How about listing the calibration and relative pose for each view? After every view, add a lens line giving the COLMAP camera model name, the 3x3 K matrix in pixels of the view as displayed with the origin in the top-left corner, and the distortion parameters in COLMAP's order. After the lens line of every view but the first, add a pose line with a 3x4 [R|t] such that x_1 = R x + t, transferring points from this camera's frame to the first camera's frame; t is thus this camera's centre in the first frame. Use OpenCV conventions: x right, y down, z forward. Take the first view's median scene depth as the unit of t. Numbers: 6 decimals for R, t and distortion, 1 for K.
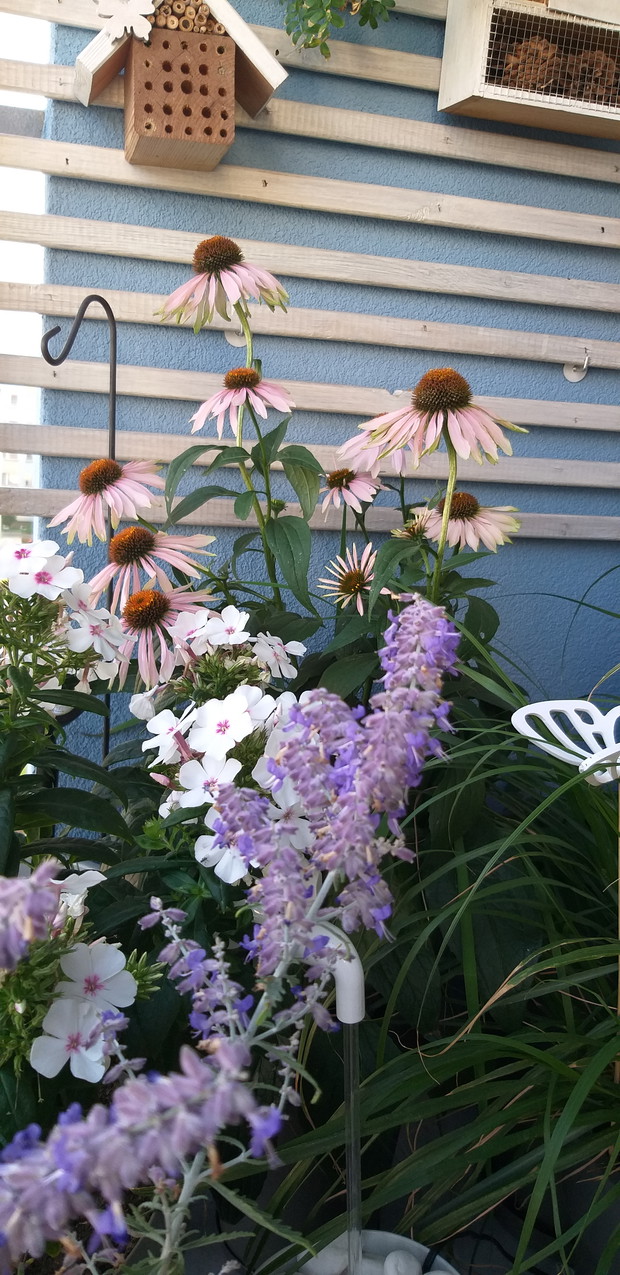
lens RADIAL K [[990.8, 0, 300.6], [0, 990.8, 629.7], [0, 0, 1]] dist [0.056852, -0.108401]
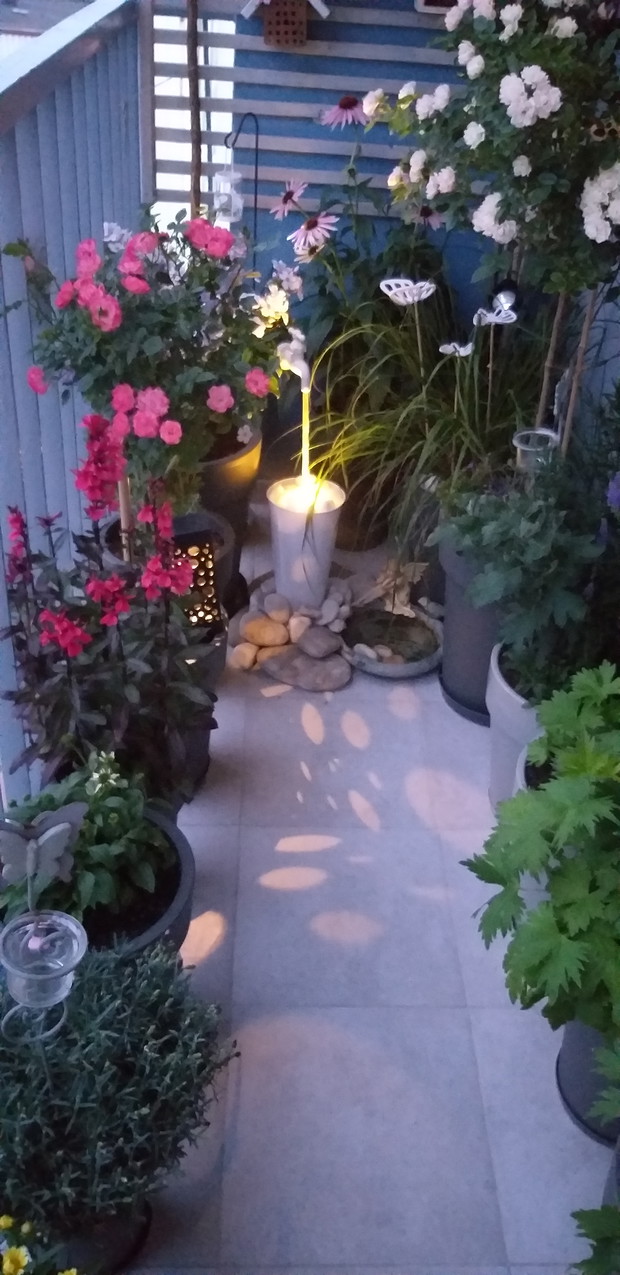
lens RADIAL K [[990.8, 0, 314.8], [0, 990.8, 636.1], [0, 0, 1]] dist [0.056852, -0.108401]
pose [[0.968746, 0.135161, -0.207995, 0.640528], [-0.049197, 0.926543, 0.372958, -0.075124], [0.243126, -0.351069, 0.904235, -1.636961]]
